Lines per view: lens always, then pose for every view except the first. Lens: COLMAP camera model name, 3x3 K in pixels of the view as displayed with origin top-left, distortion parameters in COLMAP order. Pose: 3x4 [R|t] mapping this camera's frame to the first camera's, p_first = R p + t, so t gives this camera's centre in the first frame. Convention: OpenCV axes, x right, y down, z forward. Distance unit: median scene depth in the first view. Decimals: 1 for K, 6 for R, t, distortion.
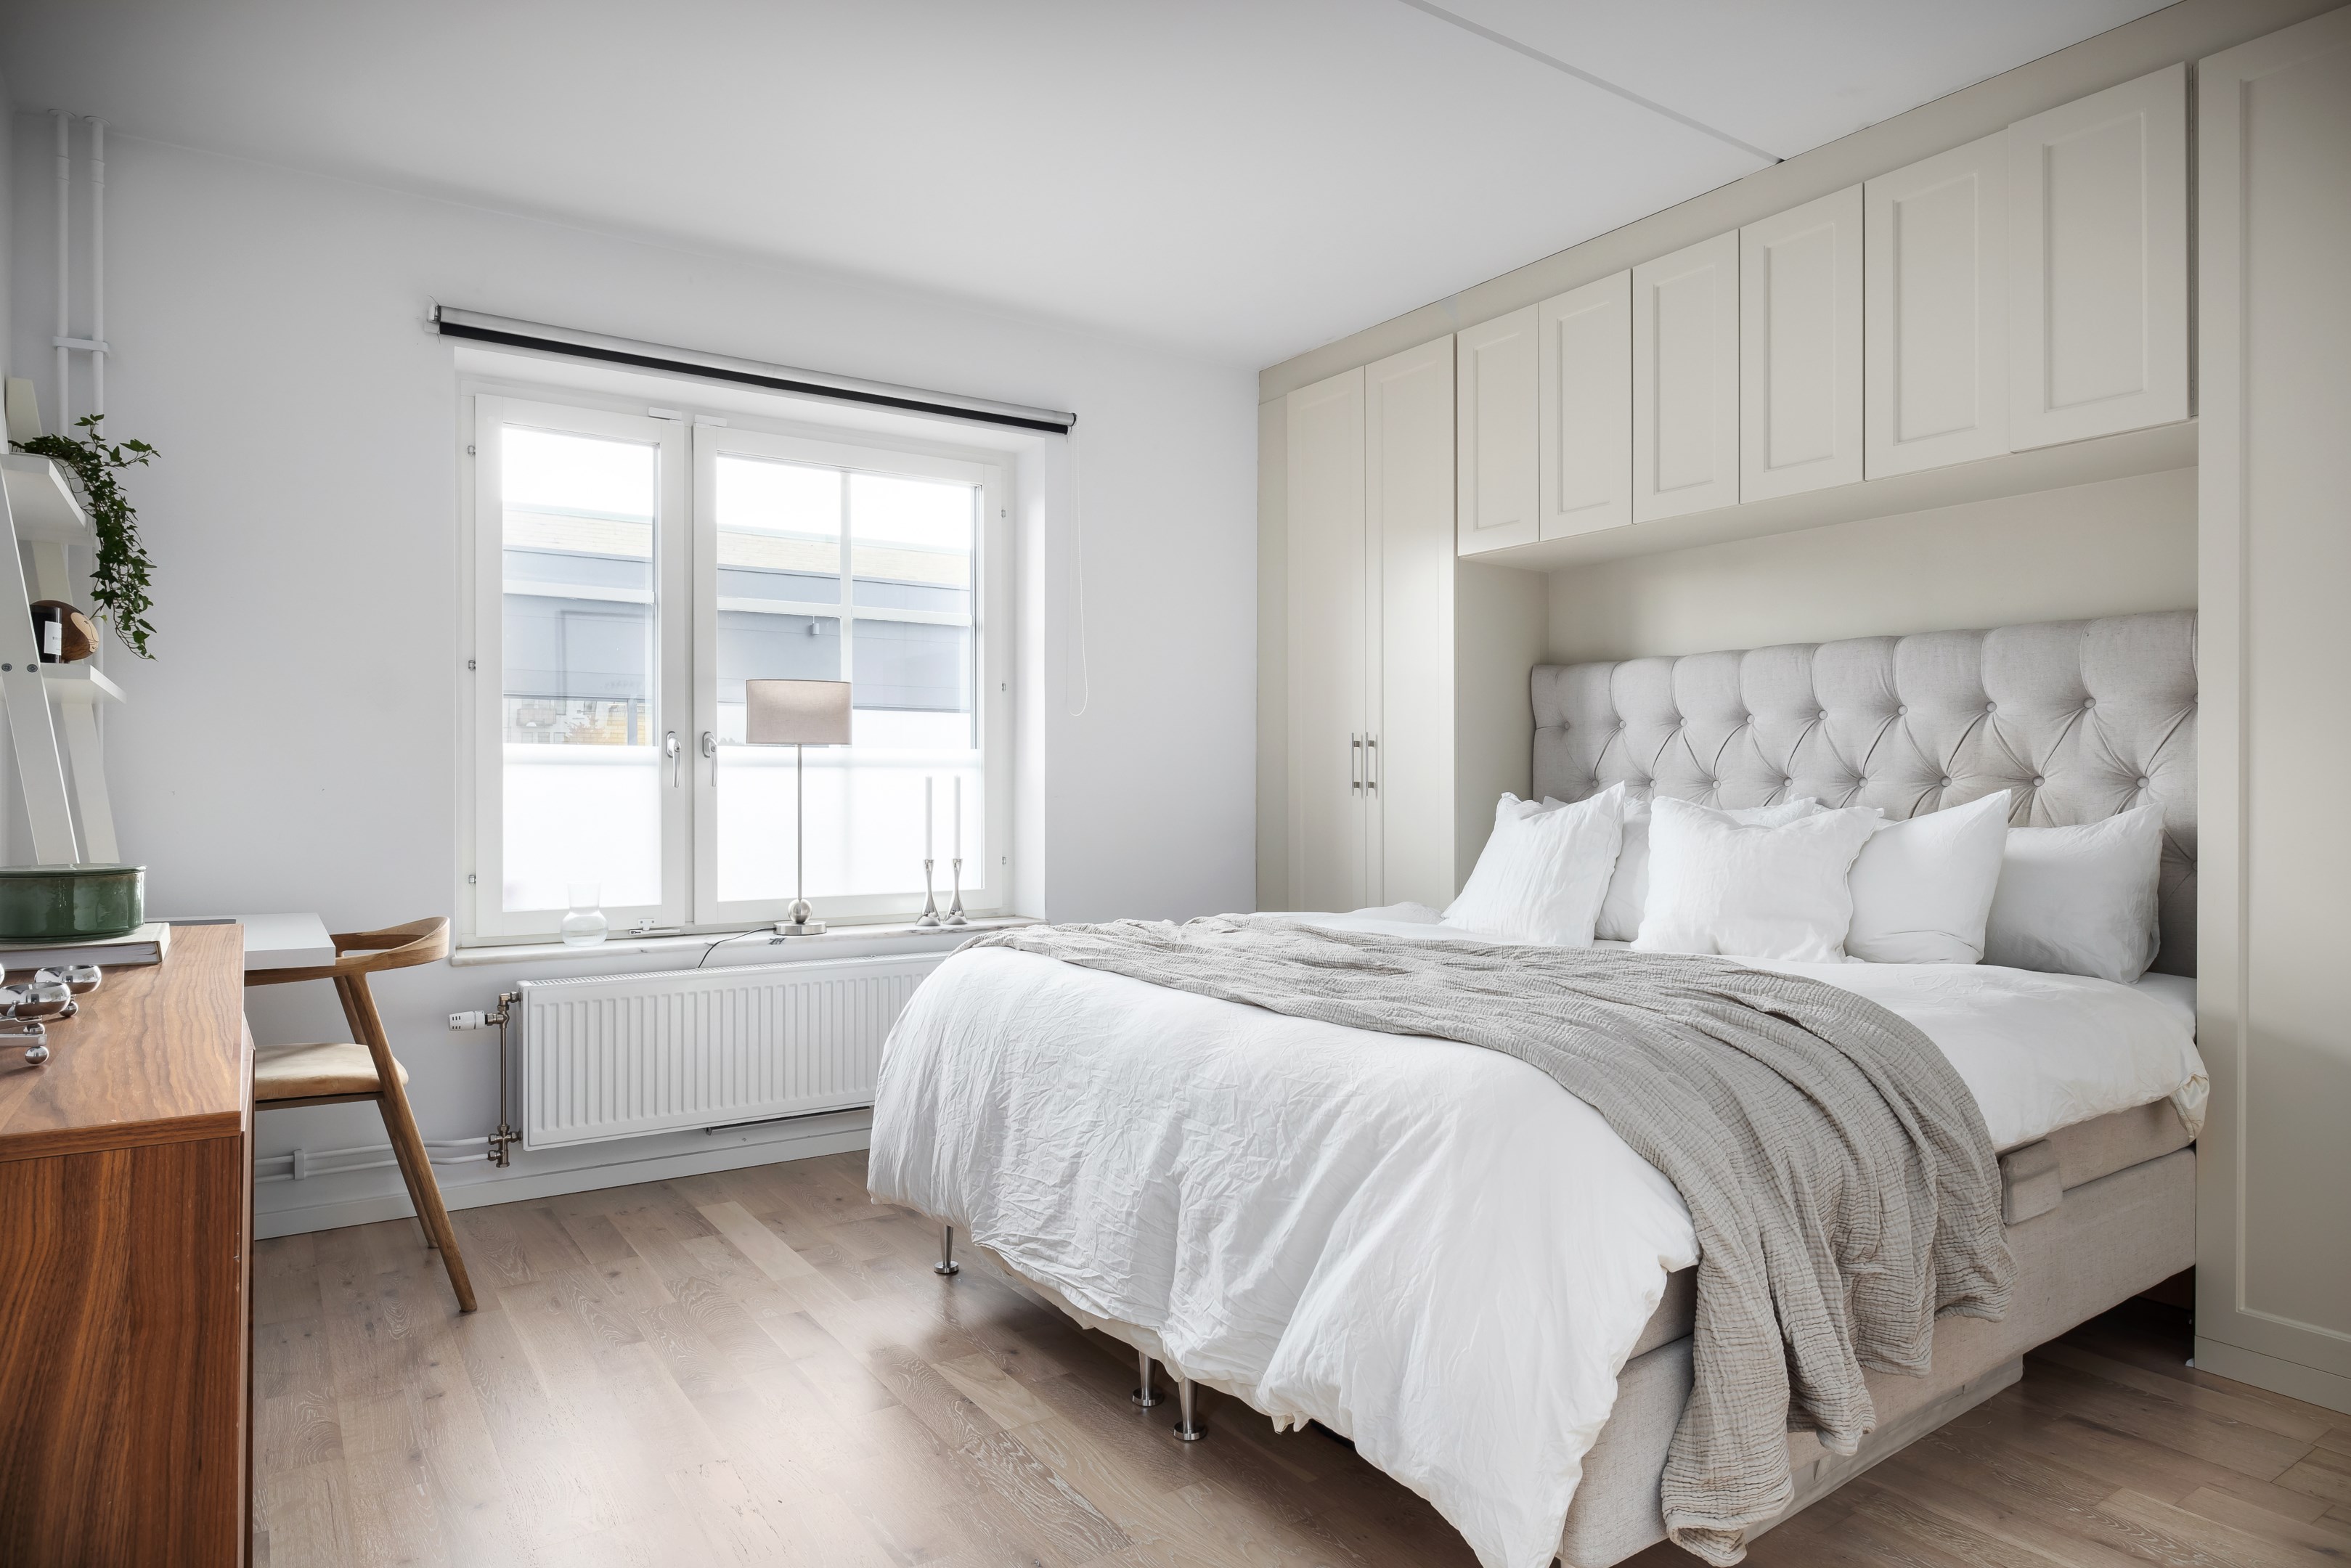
lens RADIAL K [[1422.0, 0, 1168.1], [0, 1422.0, 787.7], [0, 0, 1]] dist [0.001138, -0.003137]
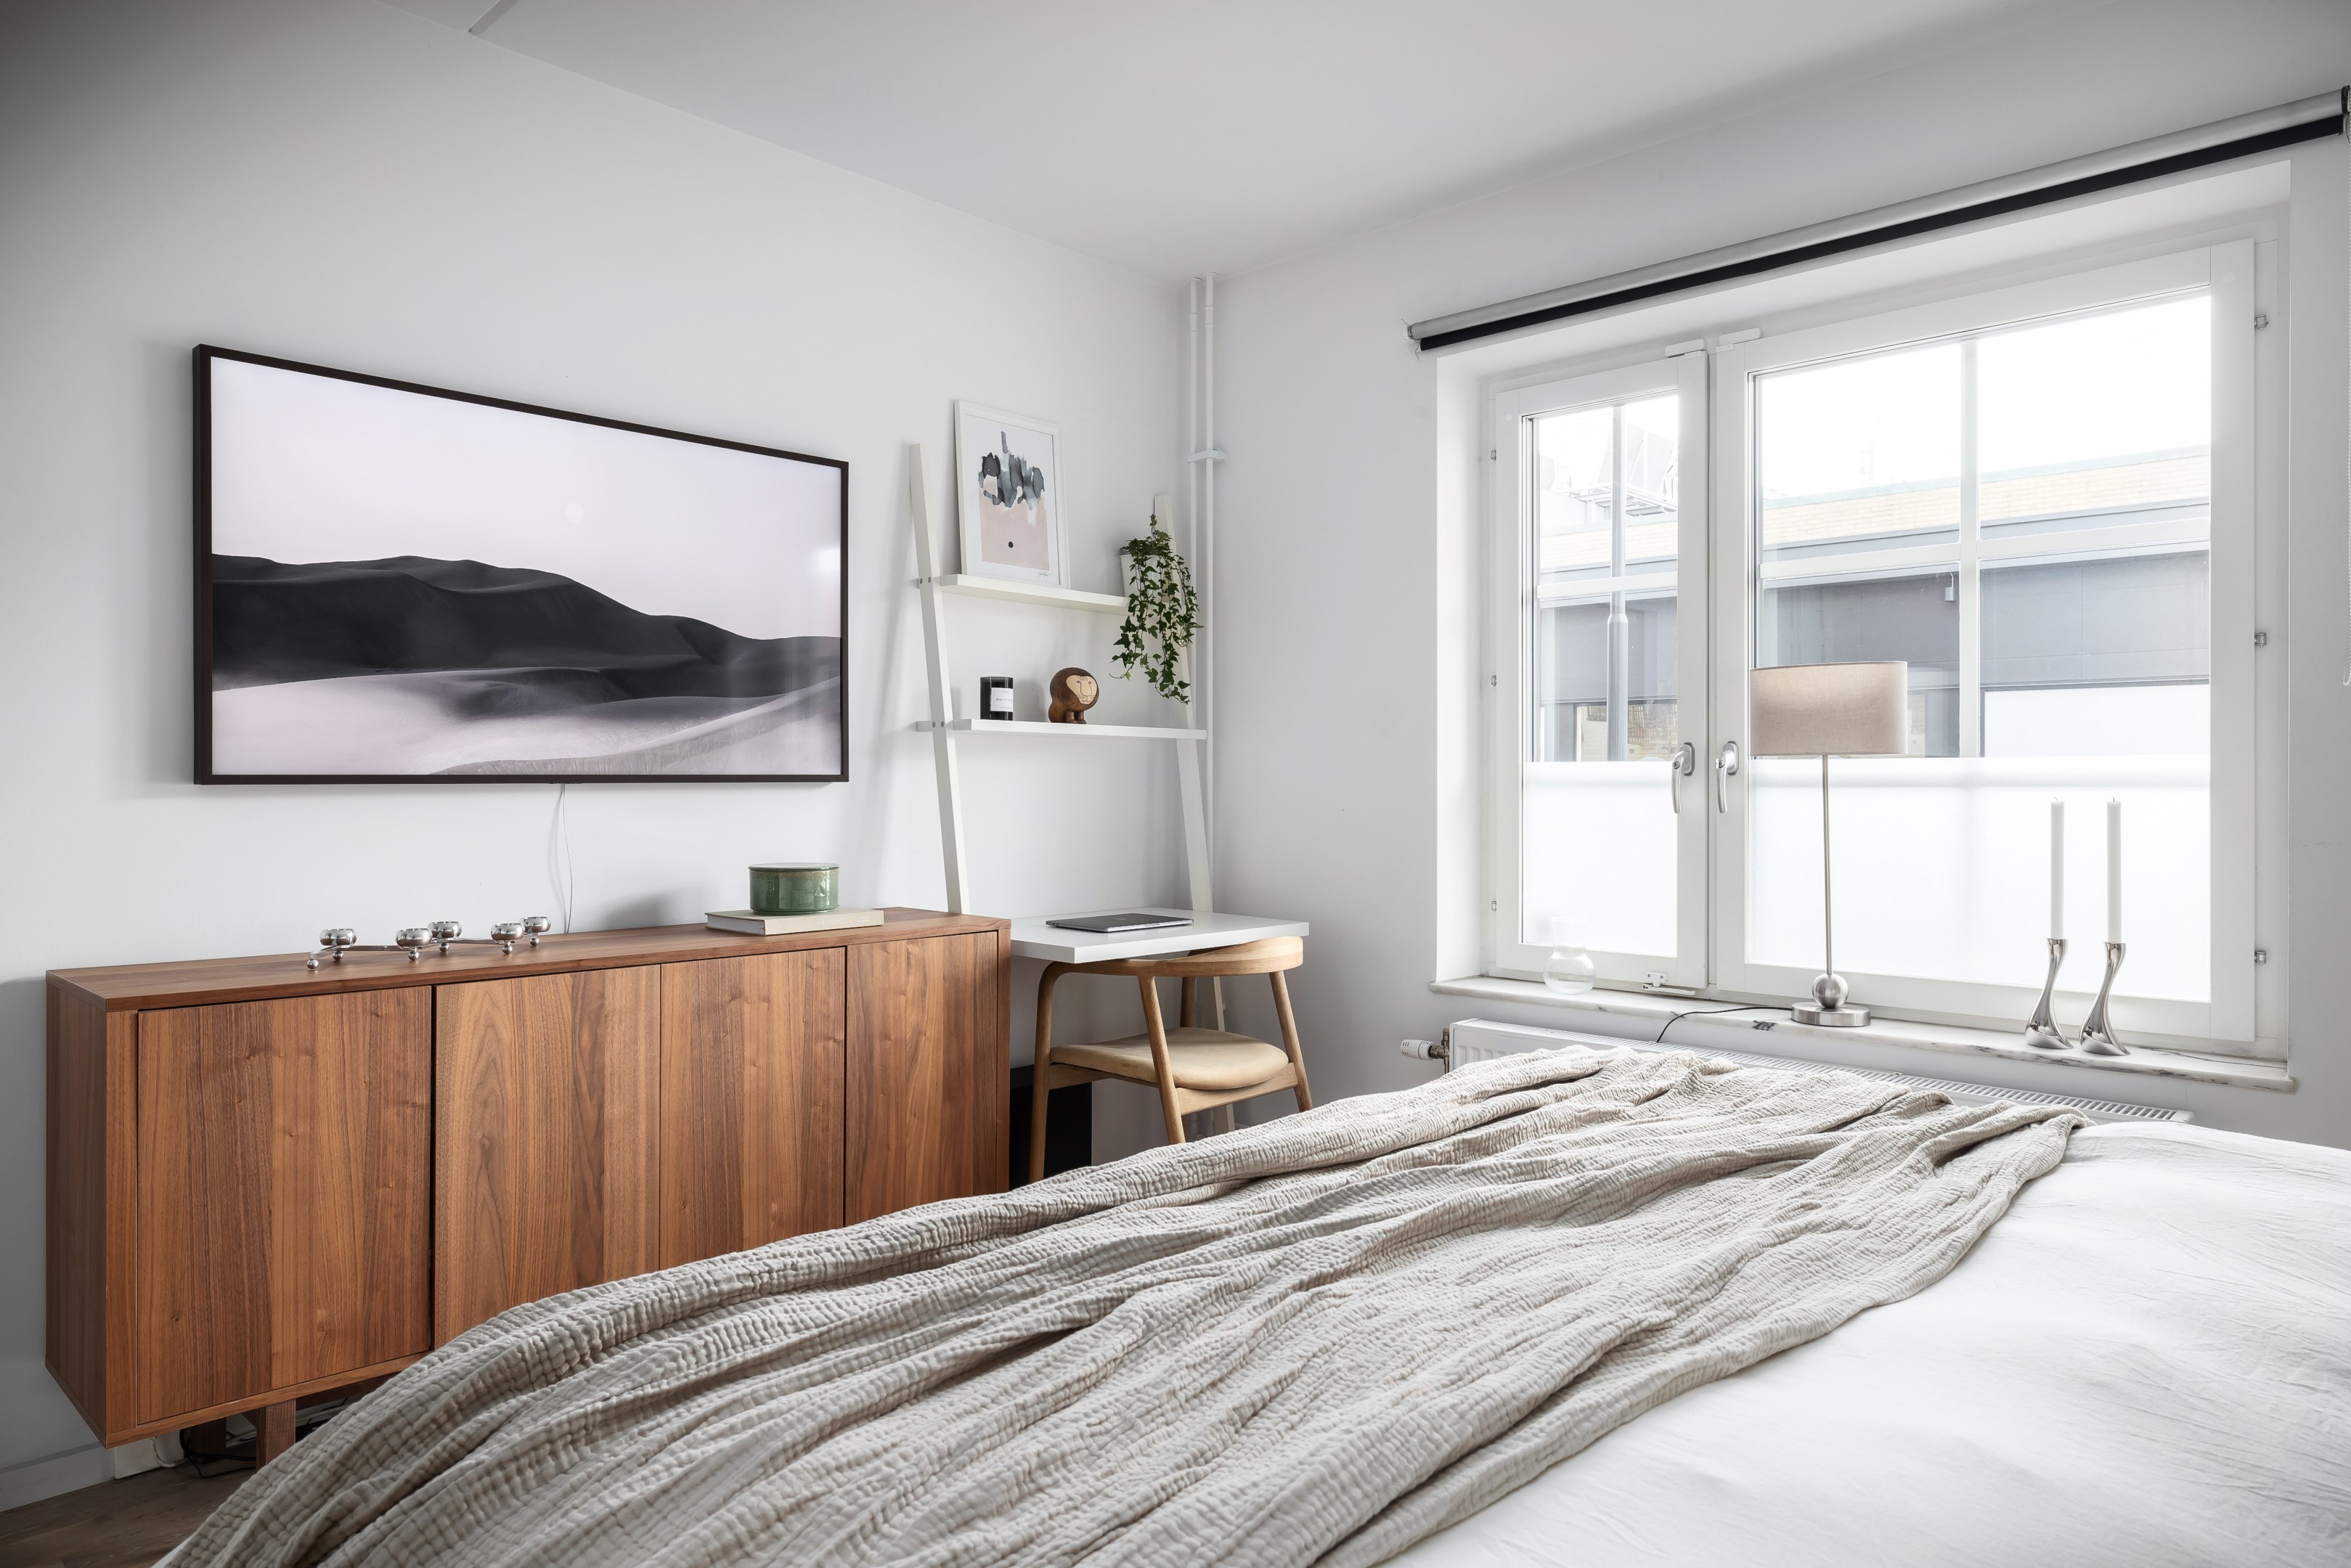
lens RADIAL K [[1486.2, 0, 1175.5], [0, 1486.2, 784.0], [0, 0, 1]] dist [0.000549, 0.002064]
pose [[0.208274, 0.002950, -0.978066, 0.414635], [-0.003765, 0.999990, 0.002215, -0.017232], [0.978063, 0.003221, 0.208283, 0.549889]]
